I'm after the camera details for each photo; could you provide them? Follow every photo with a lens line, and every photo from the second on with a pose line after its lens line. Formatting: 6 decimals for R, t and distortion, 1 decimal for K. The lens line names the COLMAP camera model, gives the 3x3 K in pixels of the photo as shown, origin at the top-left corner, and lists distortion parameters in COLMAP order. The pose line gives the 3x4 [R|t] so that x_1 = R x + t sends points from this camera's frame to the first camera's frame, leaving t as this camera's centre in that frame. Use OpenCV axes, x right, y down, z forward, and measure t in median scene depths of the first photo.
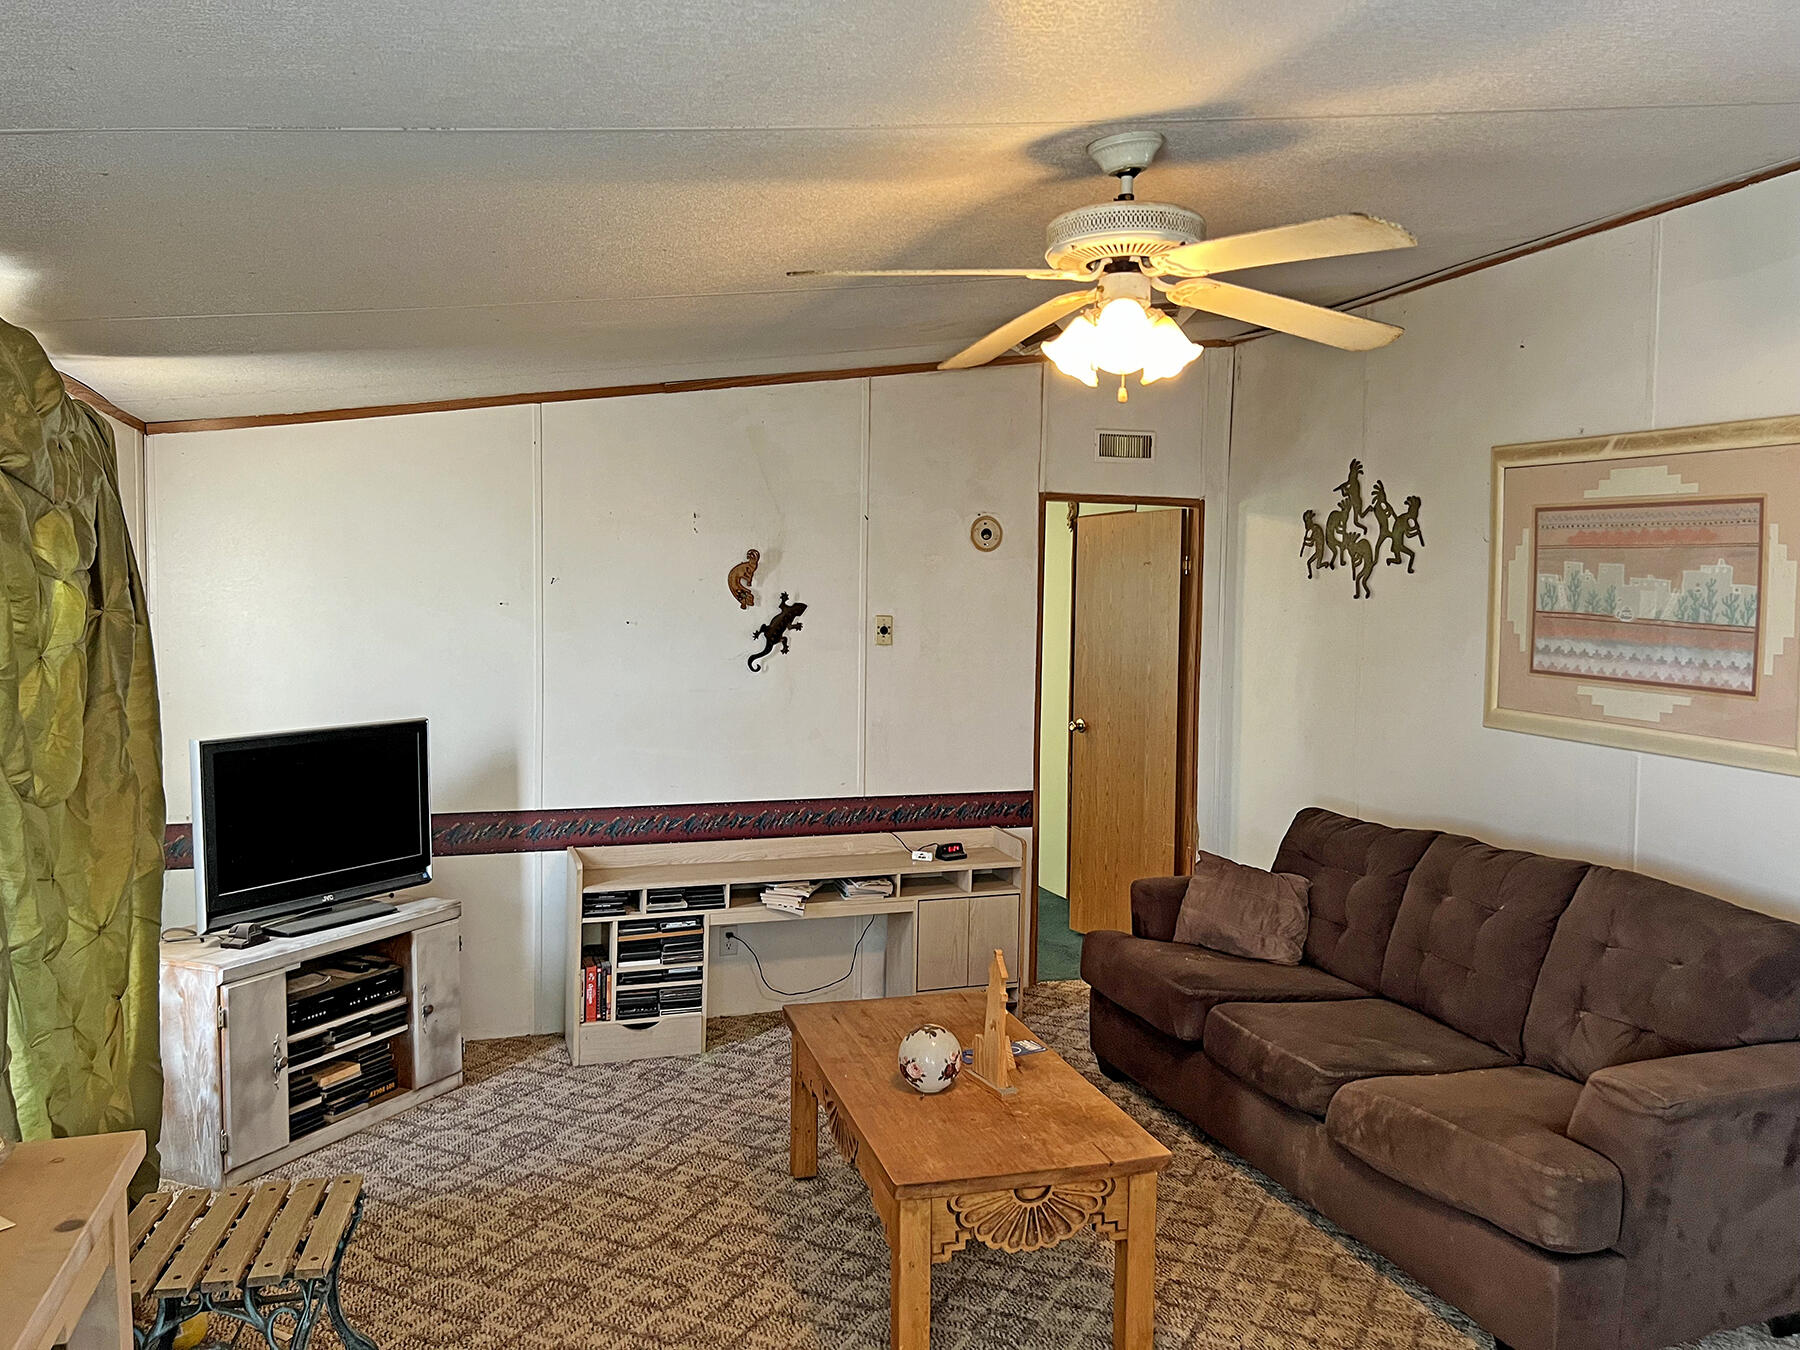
lens RADIAL K [[1354.7, 0, 915.4], [0, 1354.7, 679.2], [0, 0, 1]] dist [0.047588, -0.063333]
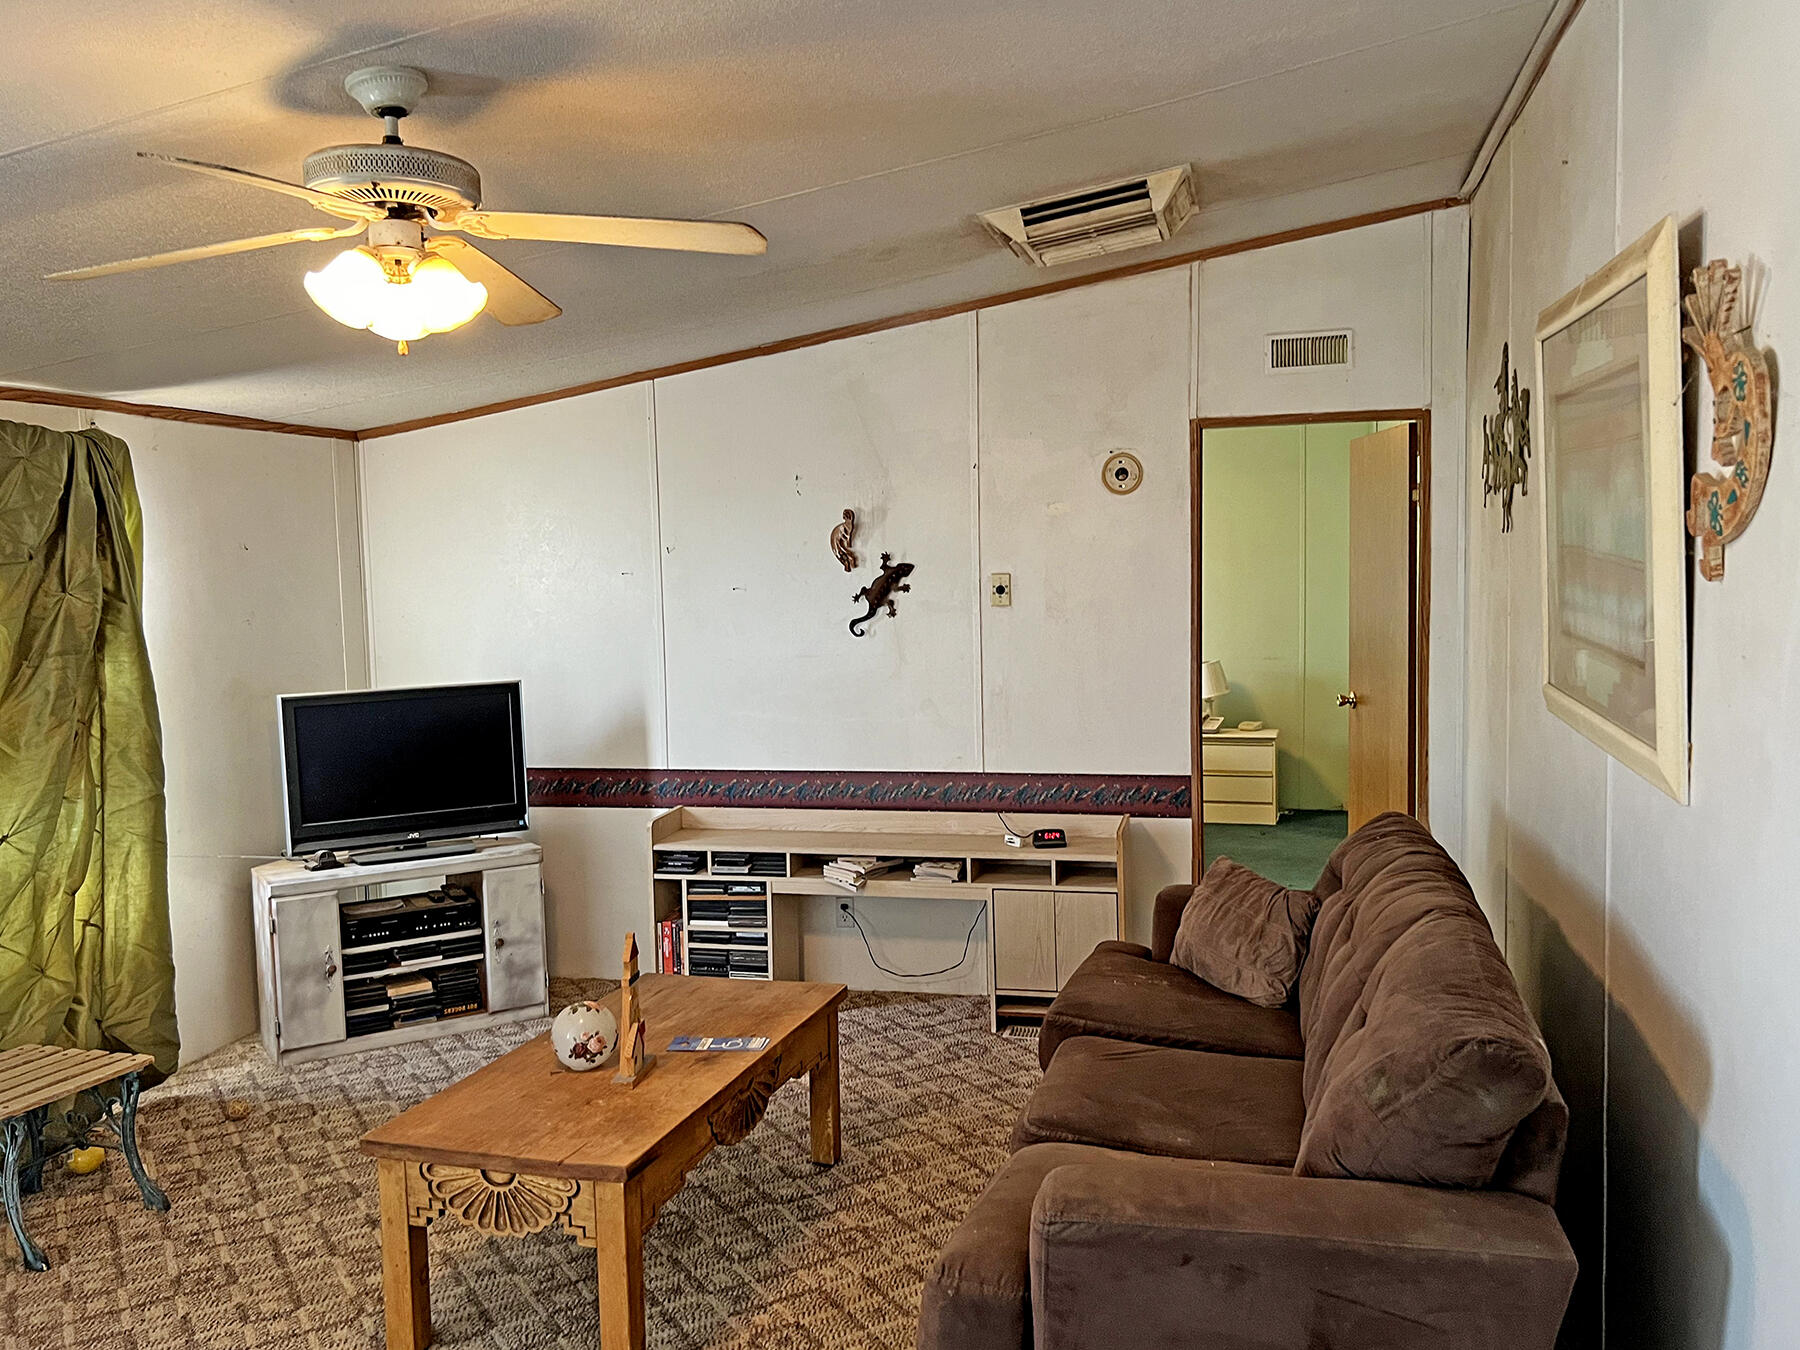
lens RADIAL K [[1459.6, 0, 914.5], [0, 1459.6, 684.3], [0, 0, 1]] dist [0.060014, -0.078462]
pose [[0.837292, 0.013025, -0.546601, 0.525288], [0.003679, 0.999559, 0.029453, -0.002066], [0.546744, -0.026672, 0.836875, 0.170909]]
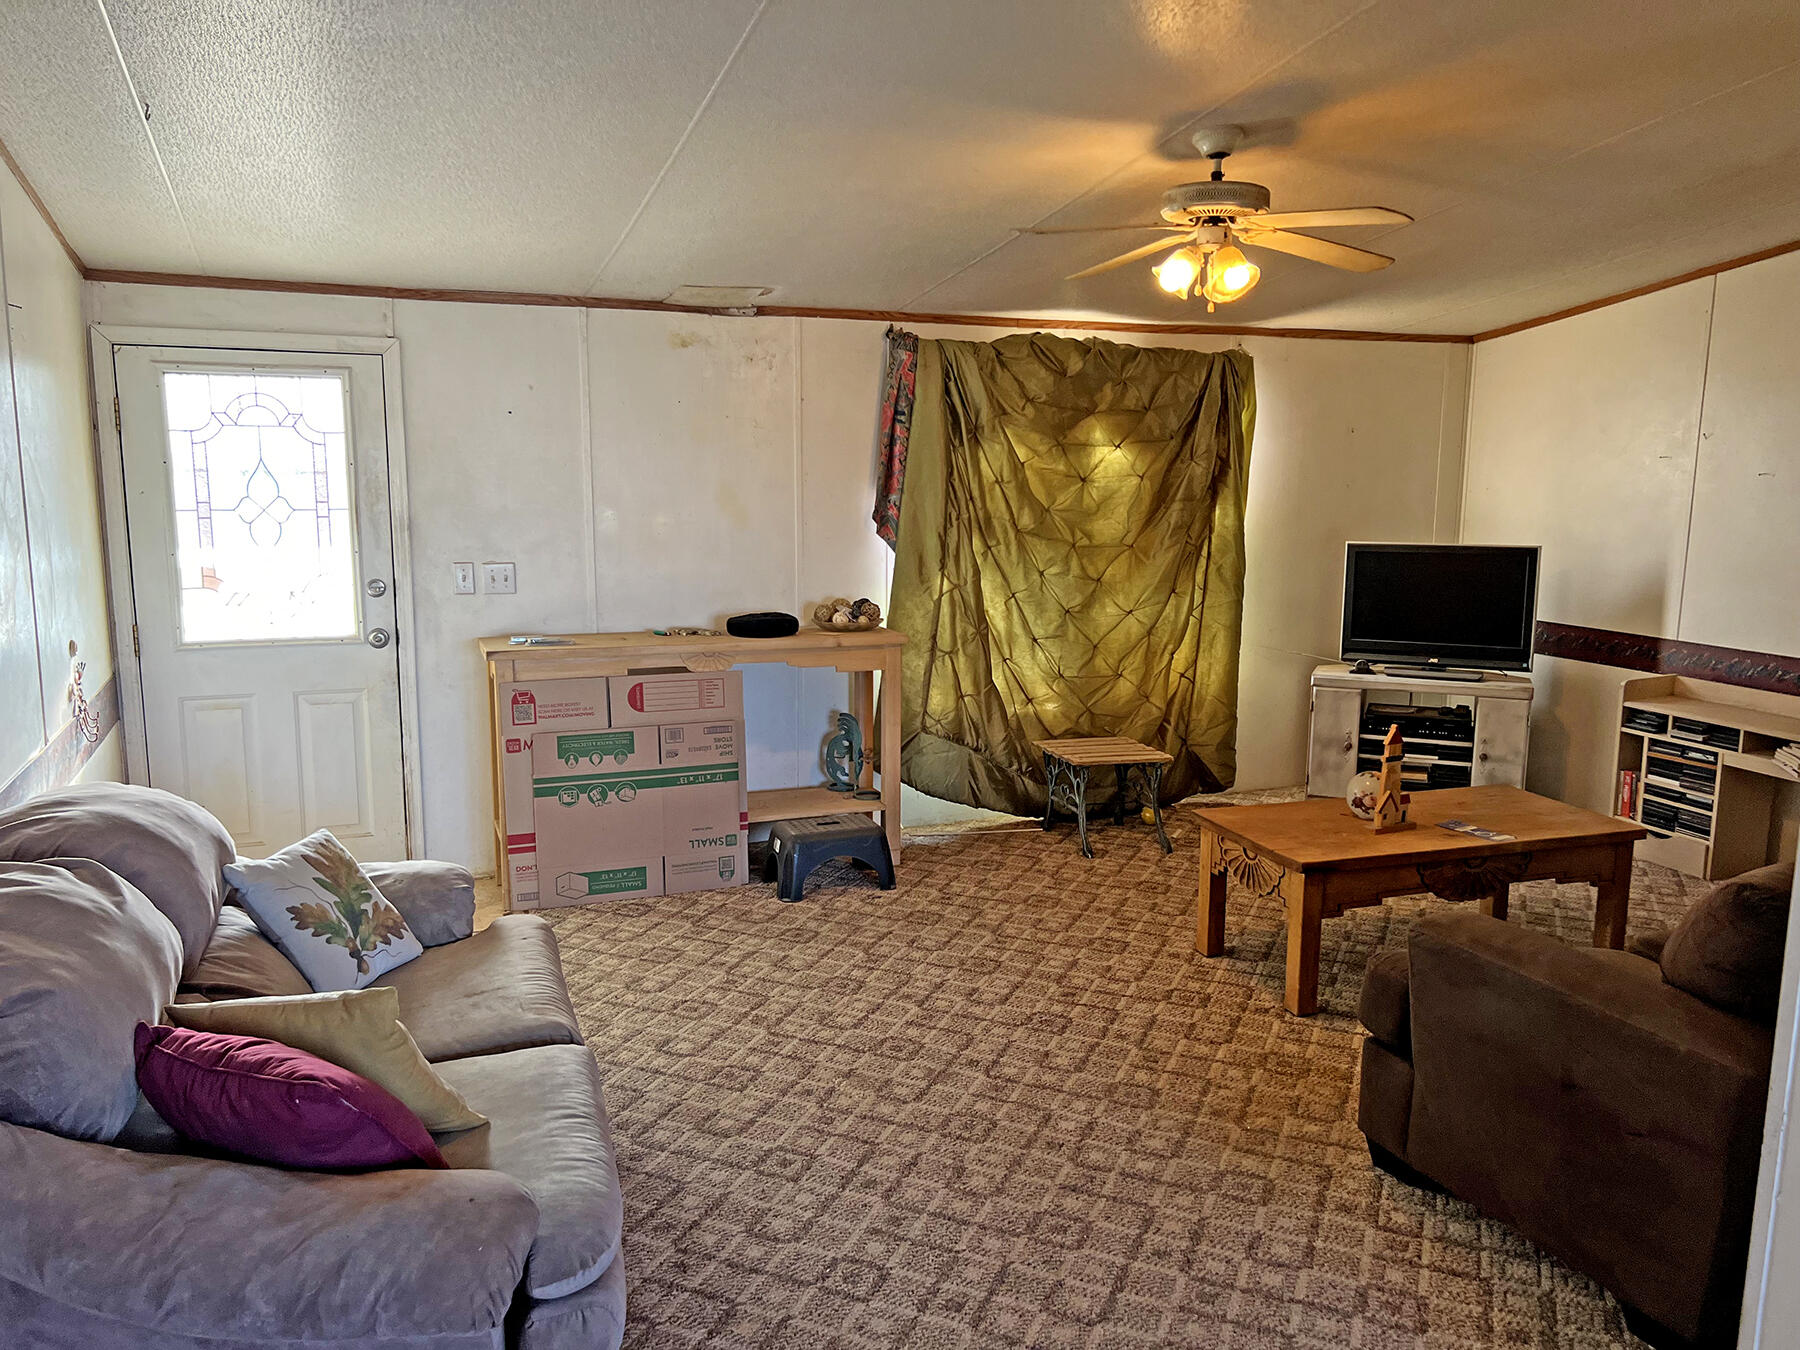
lens RADIAL K [[1354.7, 0, 913.6], [0, 1354.7, 689.2], [0, 0, 1]] dist [0.047588, -0.063333]
pose [[0.045705, 0.158724, -0.986265, 0.873118], [-0.058446, 0.986030, 0.155978, -0.005218], [0.997244, 0.050515, 0.054343, 0.317067]]
